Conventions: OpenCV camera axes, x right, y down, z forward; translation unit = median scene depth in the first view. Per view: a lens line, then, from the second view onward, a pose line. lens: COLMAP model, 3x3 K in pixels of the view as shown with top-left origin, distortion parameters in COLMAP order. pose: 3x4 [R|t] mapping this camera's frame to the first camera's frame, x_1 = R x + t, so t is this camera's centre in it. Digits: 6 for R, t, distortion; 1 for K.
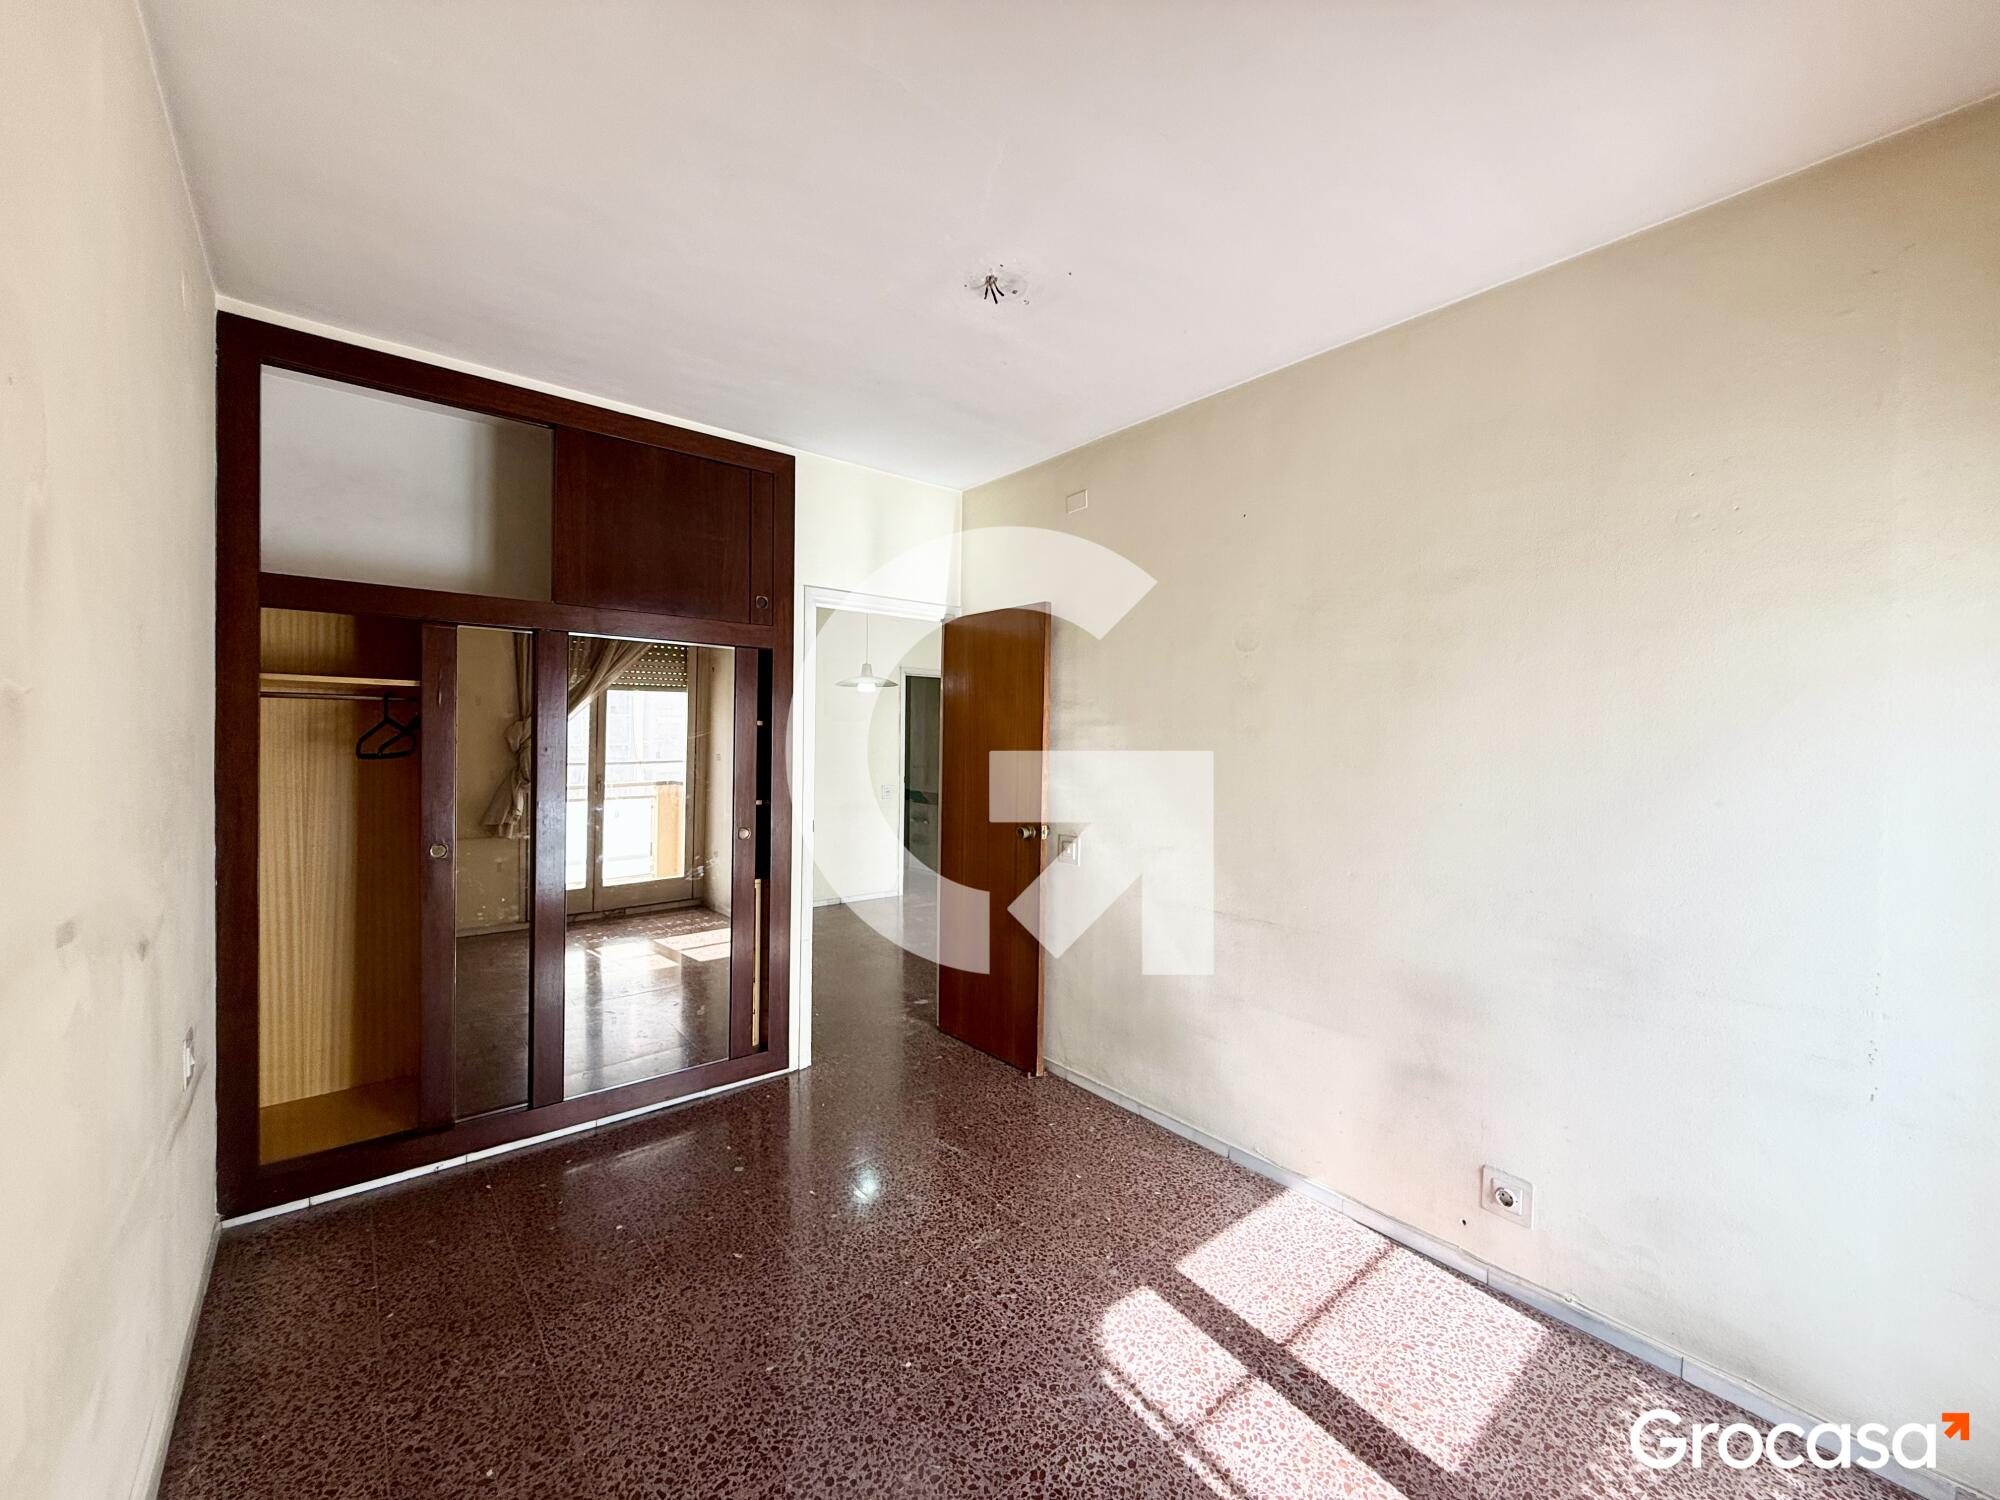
lens RADIAL K [[794.1, 0, 996.2], [0, 794.1, 749.5], [0, 0, 1]] dist [-0.000916, -0.000193]
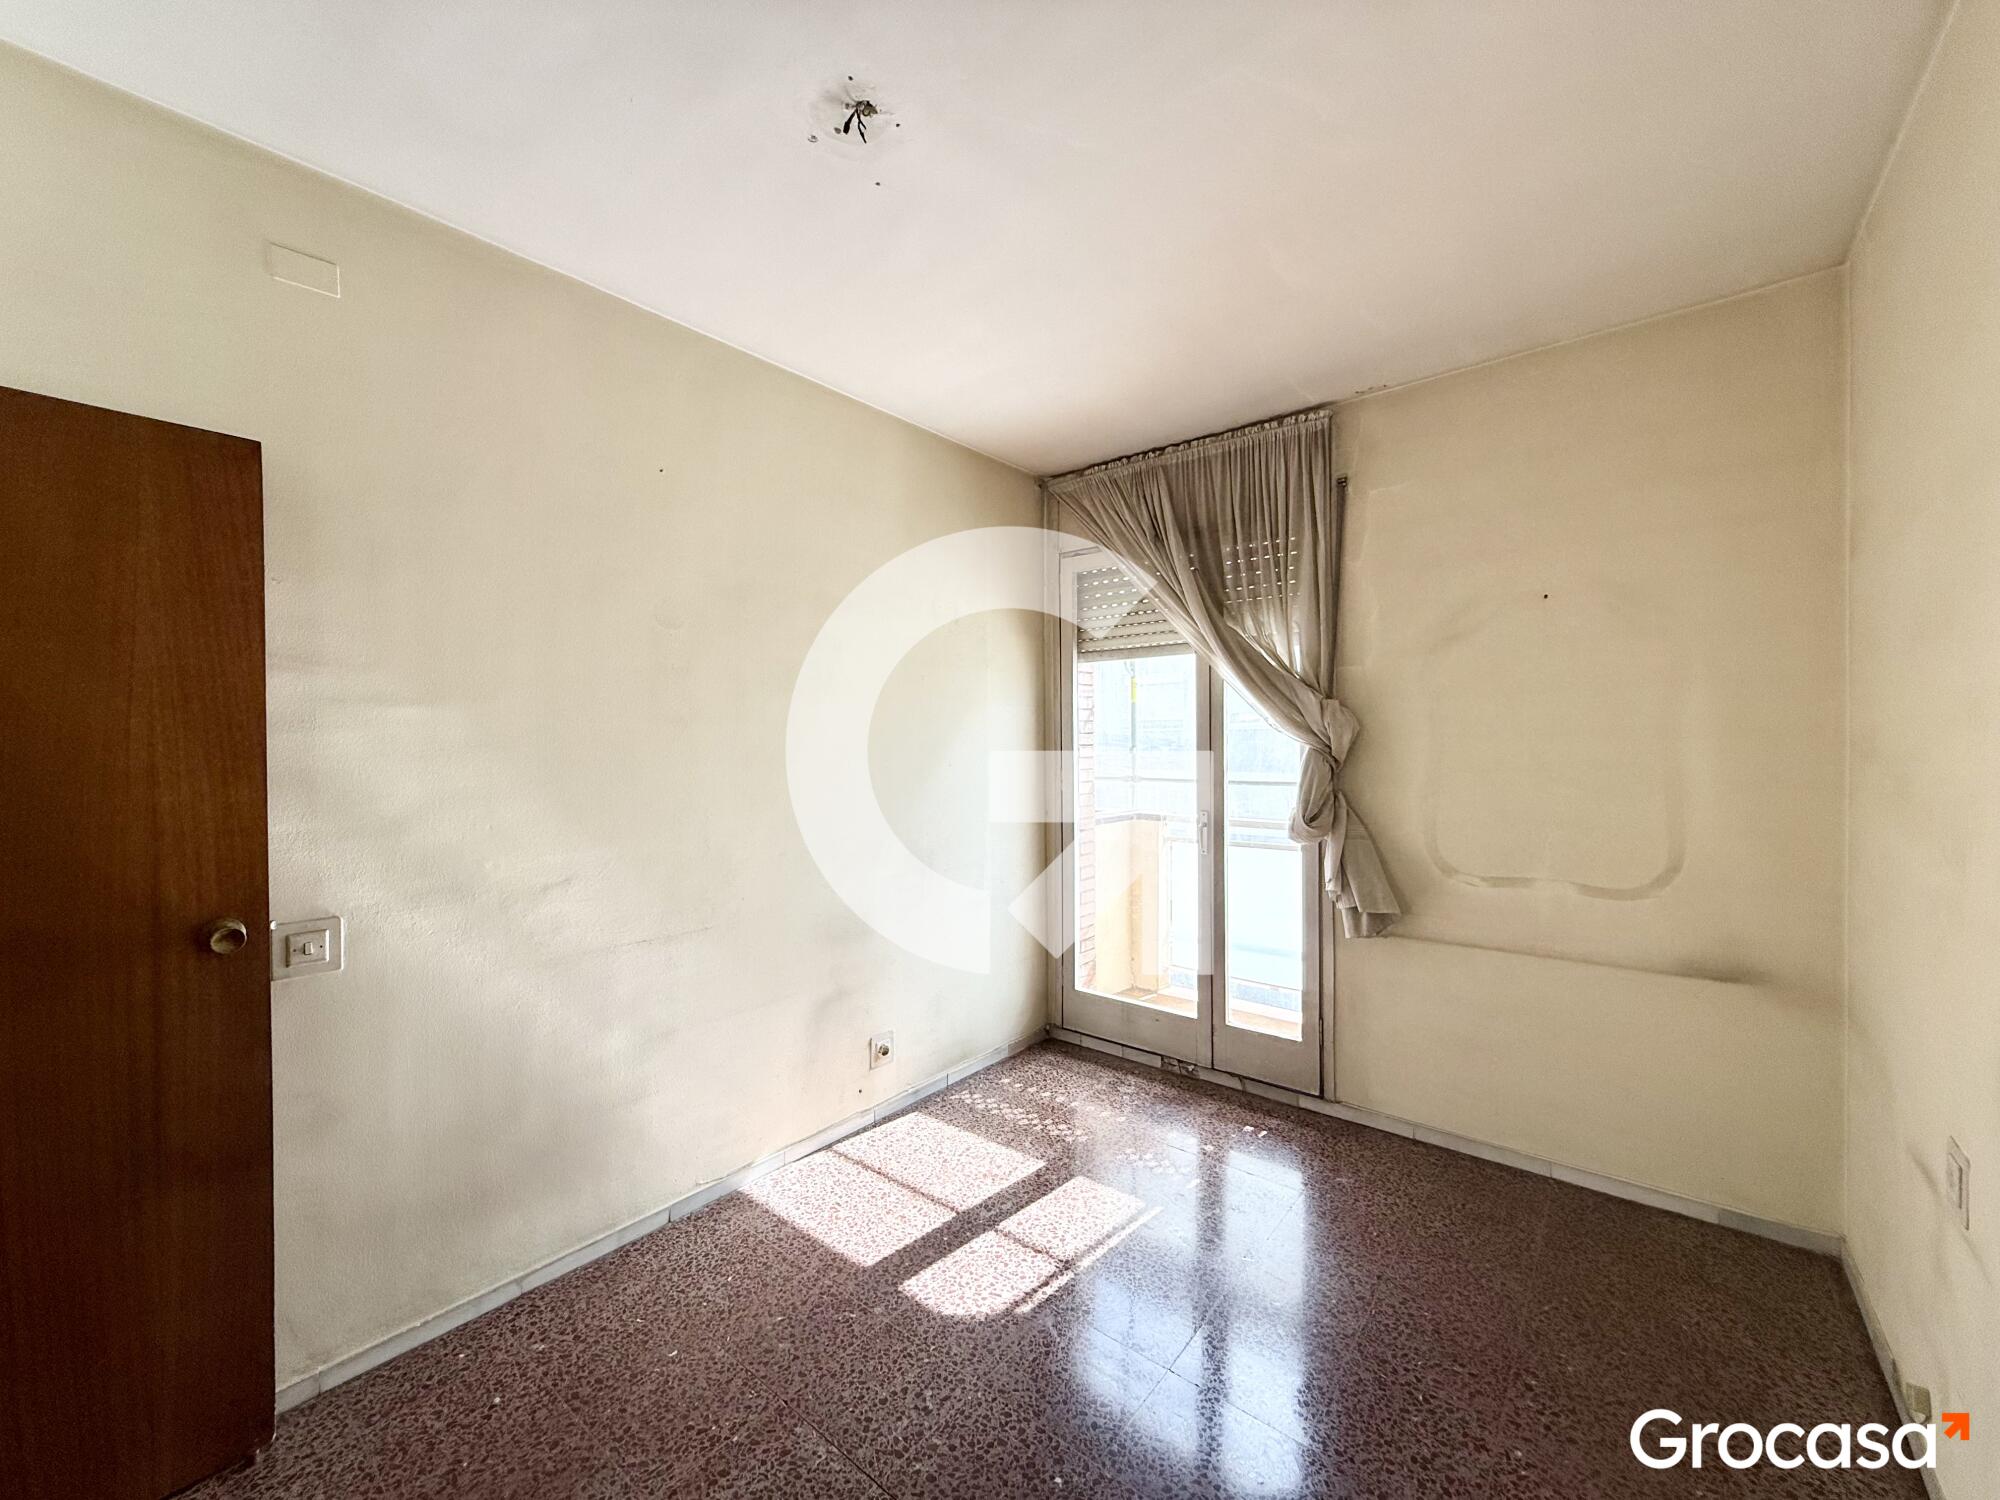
lens RADIAL K [[793.5, 0, 997.6], [0, 793.5, 748.8], [0, 0, 1]] dist [-0.000347, -0.000430]
pose [[-0.190825, -0.019056, 0.981439, -0.829967], [0.018455, 0.999565, 0.022996, -0.008361], [-0.981451, 0.022500, -0.190391, 1.112495]]
